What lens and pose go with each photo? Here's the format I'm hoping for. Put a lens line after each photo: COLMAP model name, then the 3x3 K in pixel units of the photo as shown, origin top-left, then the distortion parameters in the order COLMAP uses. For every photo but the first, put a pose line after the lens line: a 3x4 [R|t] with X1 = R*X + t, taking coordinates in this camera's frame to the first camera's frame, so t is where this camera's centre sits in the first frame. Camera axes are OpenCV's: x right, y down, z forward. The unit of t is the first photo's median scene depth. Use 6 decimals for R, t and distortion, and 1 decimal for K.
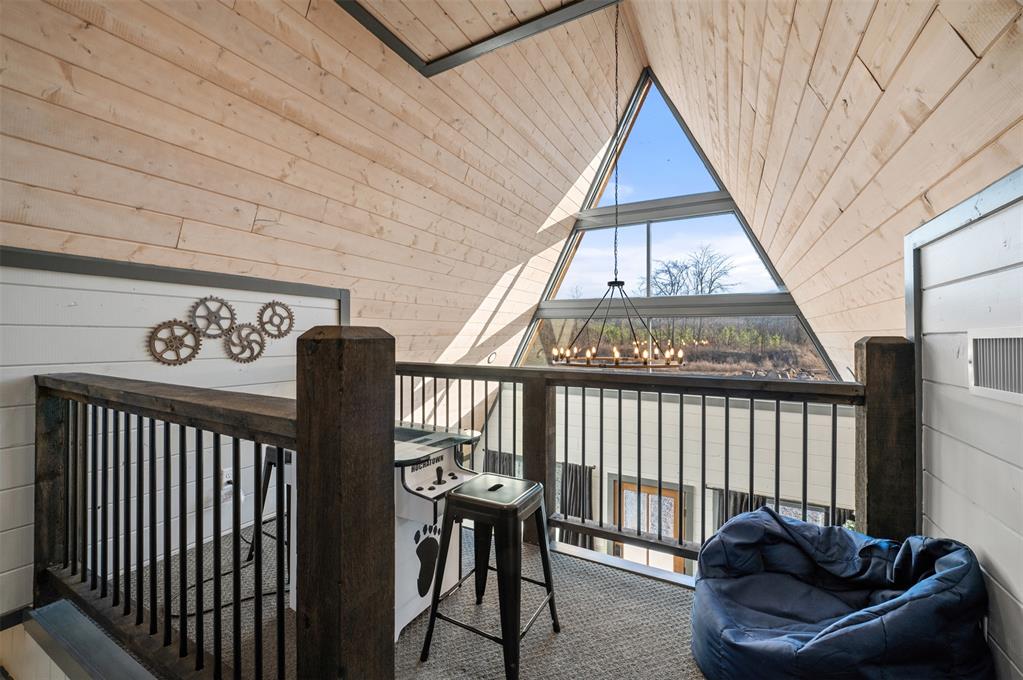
lens RADIAL K [[414.5, 0, 508.4], [0, 414.5, 336.3], [0, 0, 1]] dist [-0.007169, -0.000066]
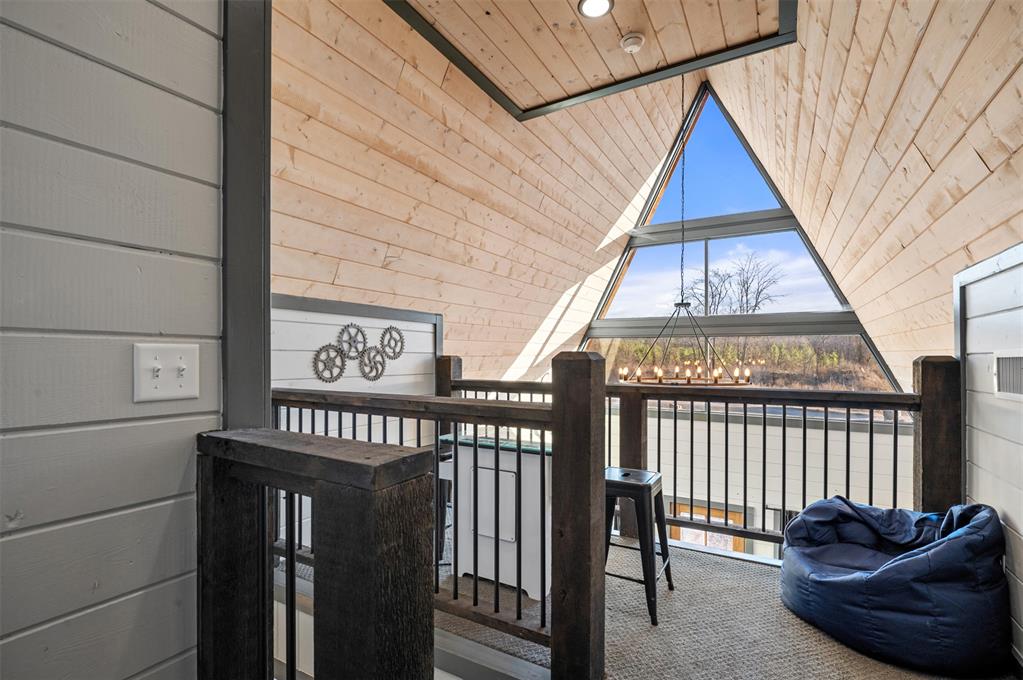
lens RADIAL K [[471.1, 0, 509.7], [0, 471.1, 359.7], [0, 0, 1]] dist [-0.002515, -0.001638]
pose [[0.999614, -0.004015, -0.027501, -0.245866], [0.004243, 0.999957, 0.008244, -0.003874], [0.027467, -0.008357, 0.999588, -0.329660]]
